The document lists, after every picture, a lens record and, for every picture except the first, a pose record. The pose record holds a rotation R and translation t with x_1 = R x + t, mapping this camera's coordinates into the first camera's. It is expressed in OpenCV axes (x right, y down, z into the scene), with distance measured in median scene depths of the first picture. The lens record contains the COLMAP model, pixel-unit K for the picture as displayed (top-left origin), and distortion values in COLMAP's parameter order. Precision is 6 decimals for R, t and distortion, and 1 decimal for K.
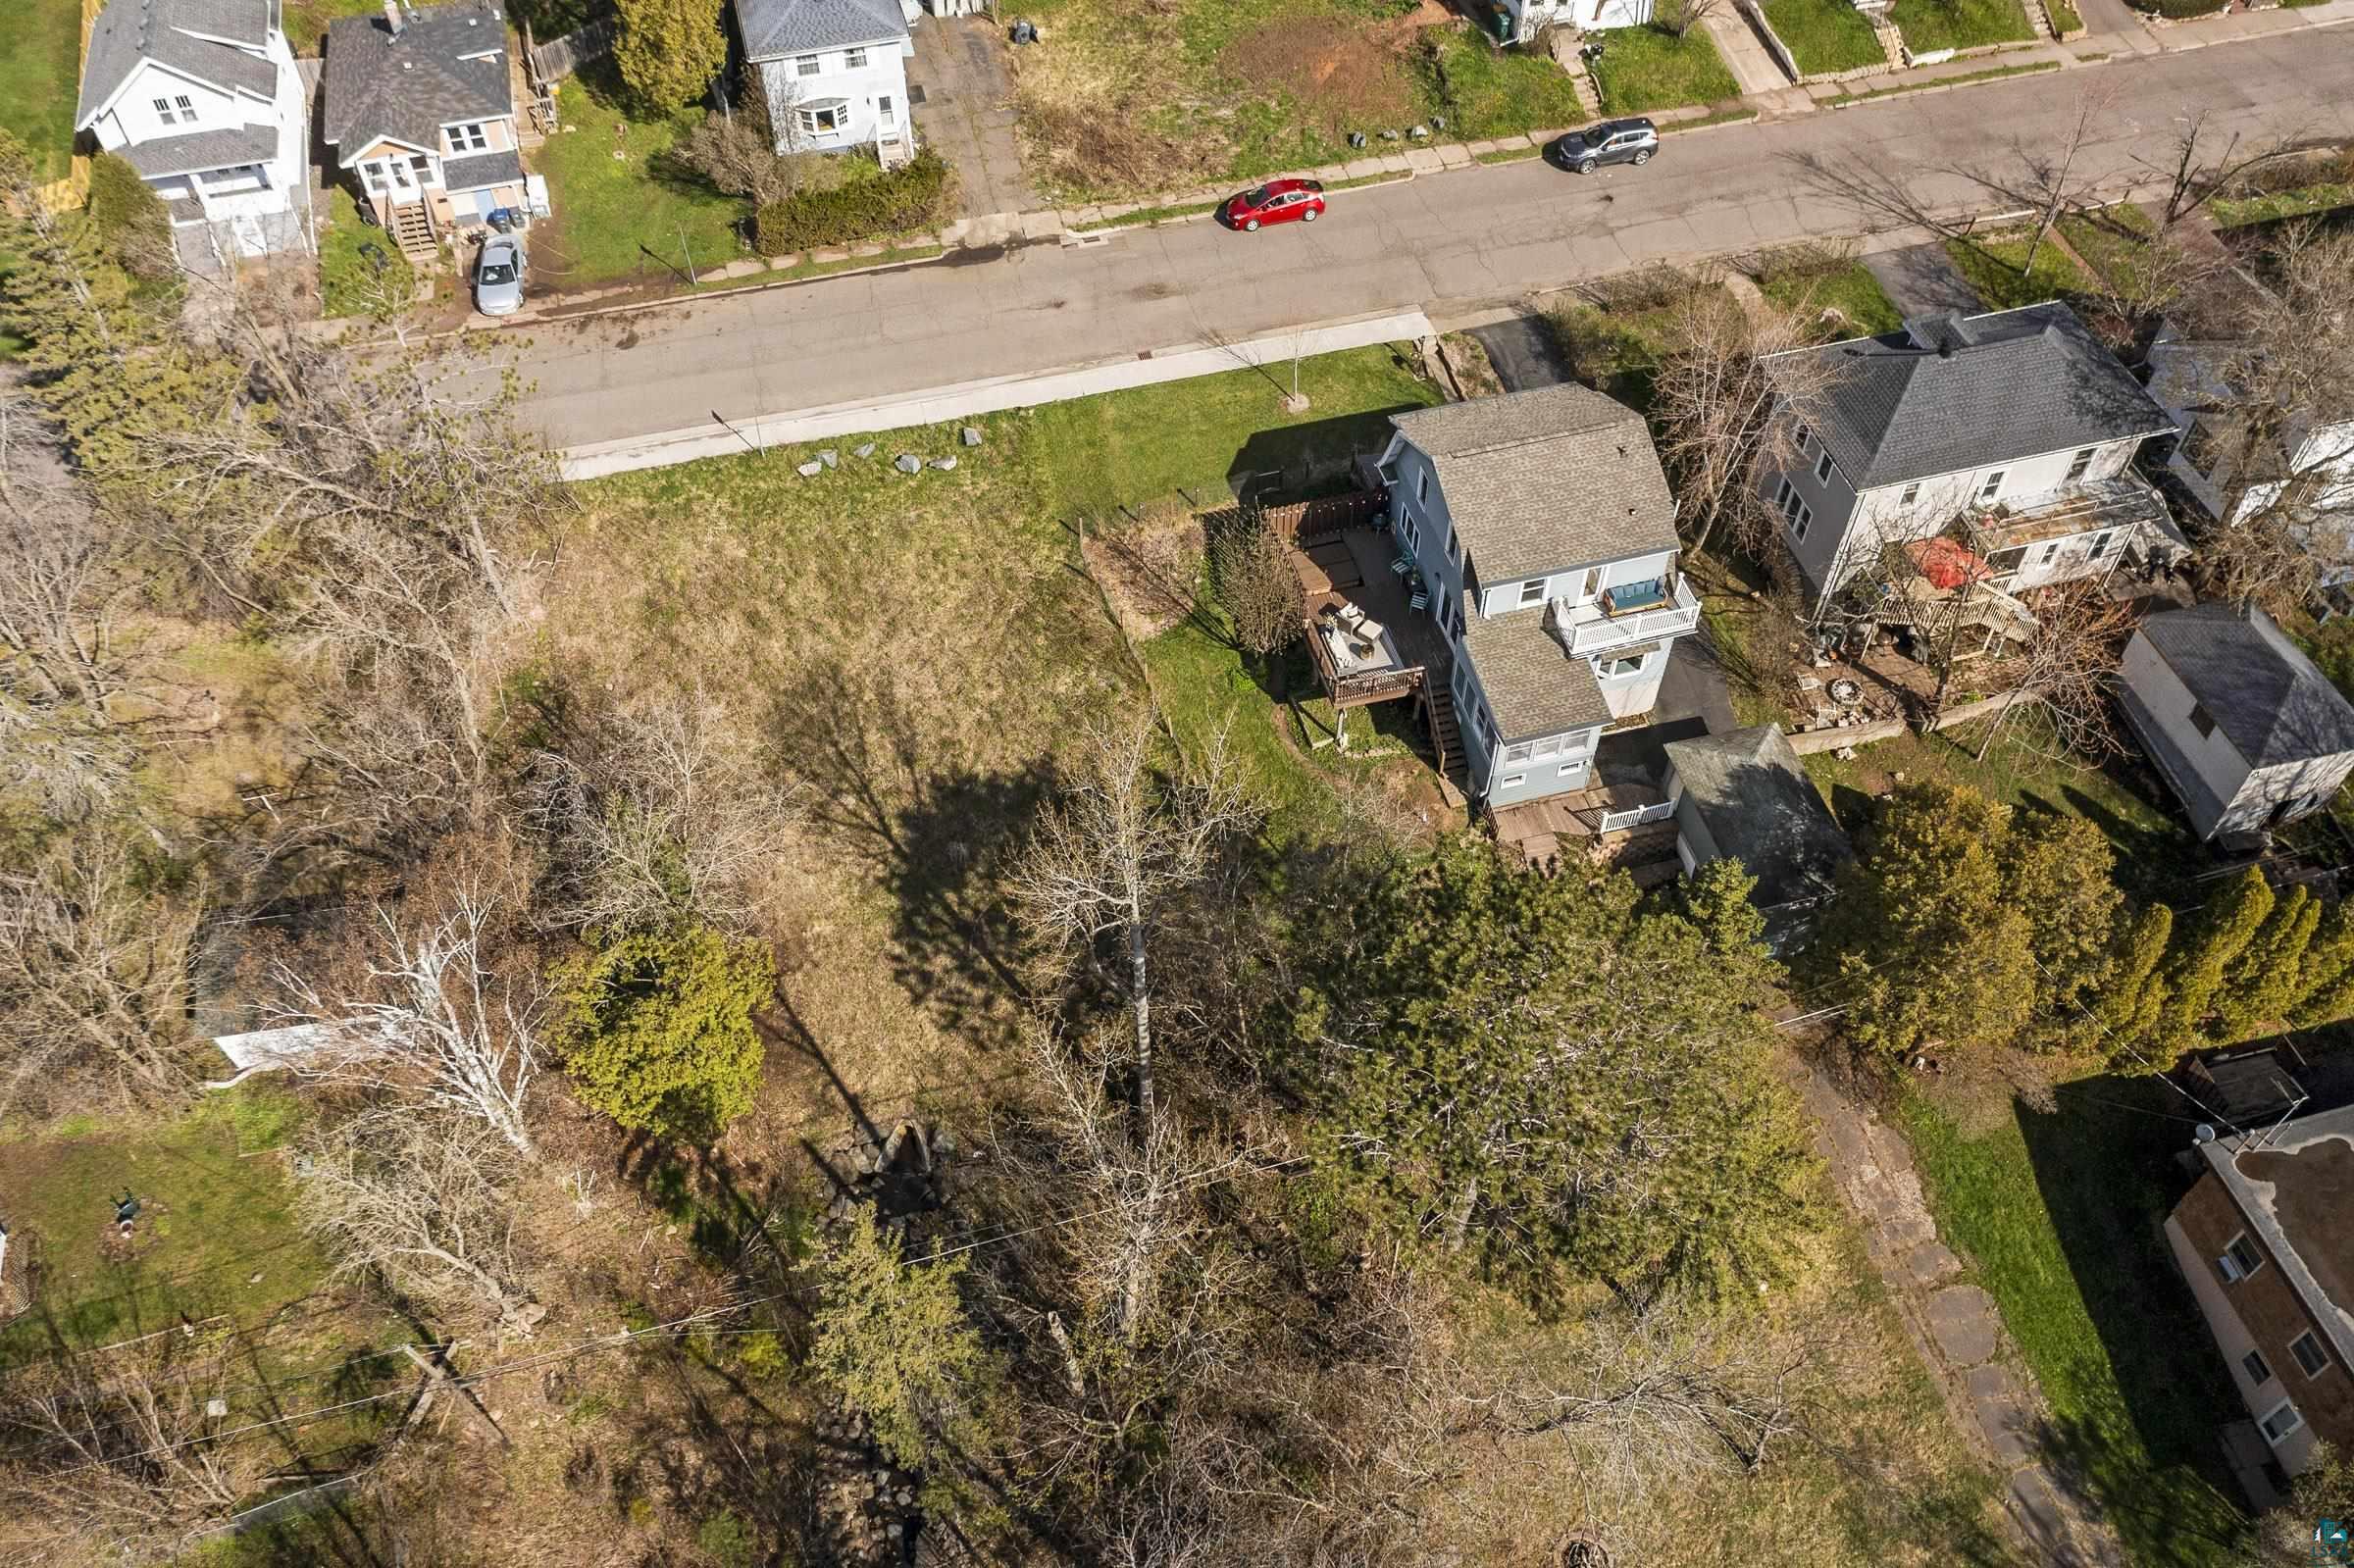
lens RADIAL K [[1889.8, 0, 1108.7], [0, 1889.8, 721.5], [0, 0, 1]] dist [-0.004655, -0.003371]
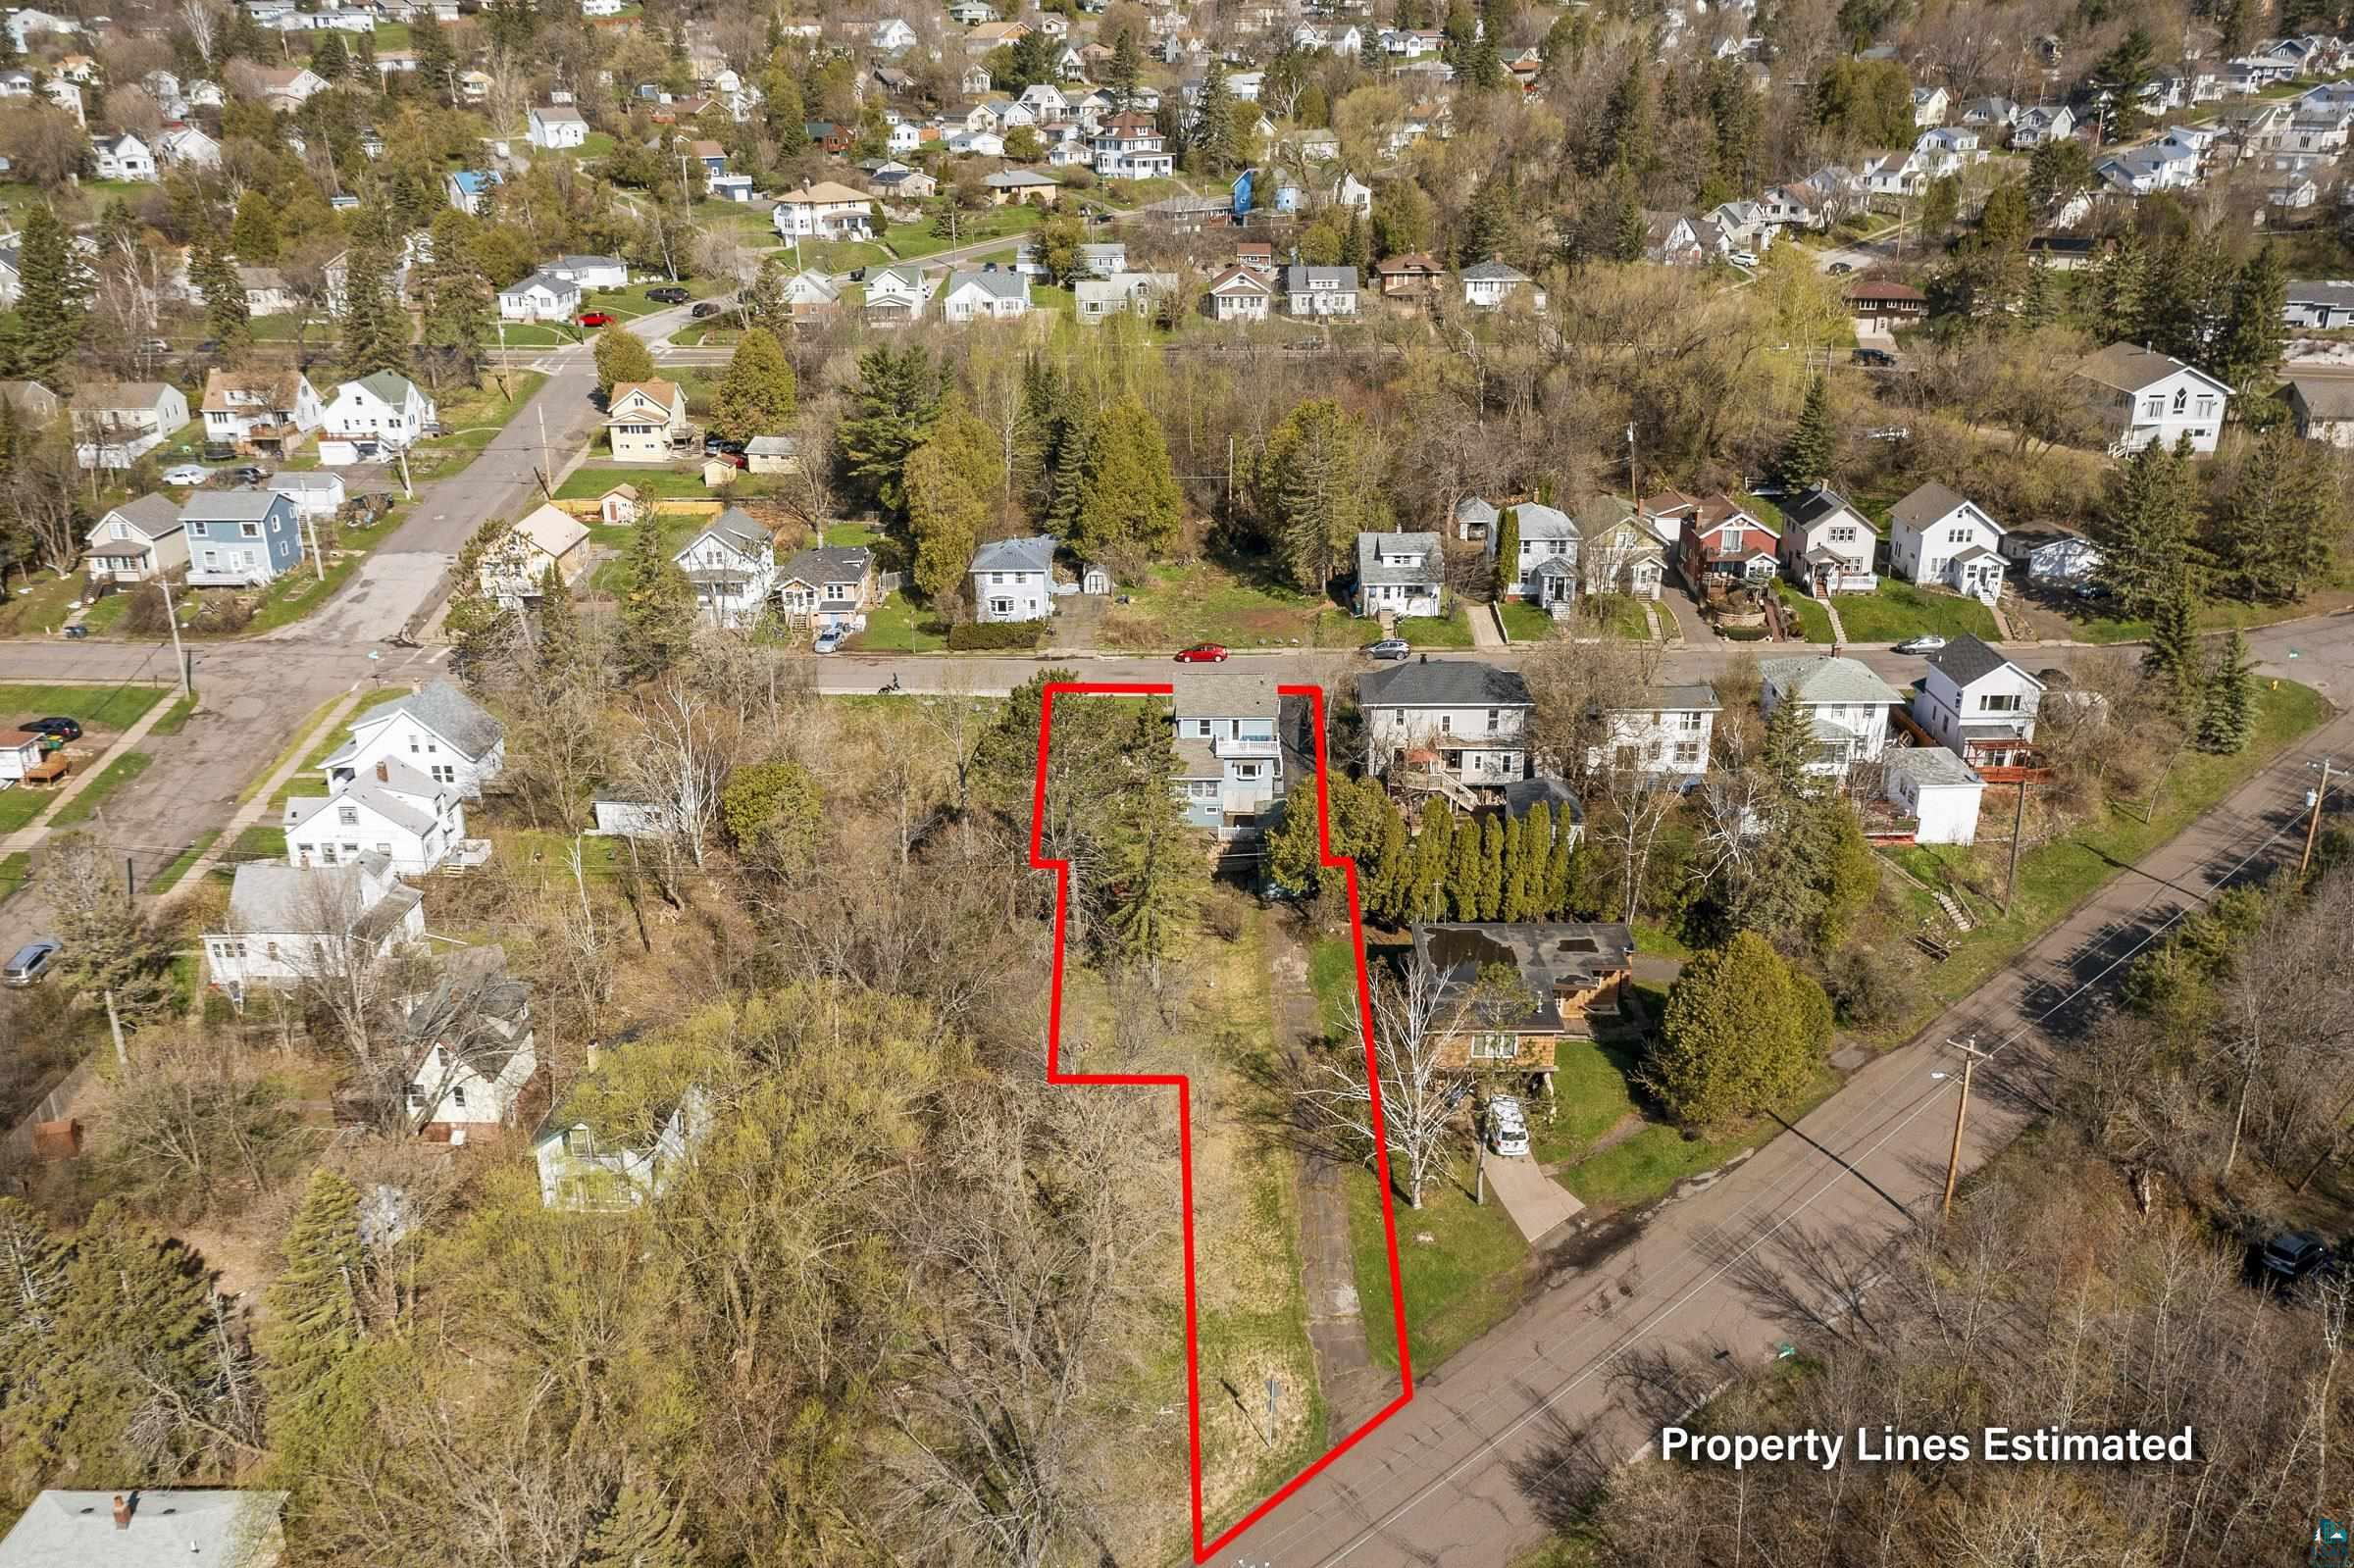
lens RADIAL K [[1906.9, 0, 1151.1], [0, 1906.9, 681.8], [0, 0, 1]] dist [-0.007970, 0.002116]
pose [[0.961525, 0.084615, -0.261360, 0.579293], [-0.208088, 0.845463, -0.491824, 0.769016], [0.179354, 0.527287, 0.830542, -0.673899]]
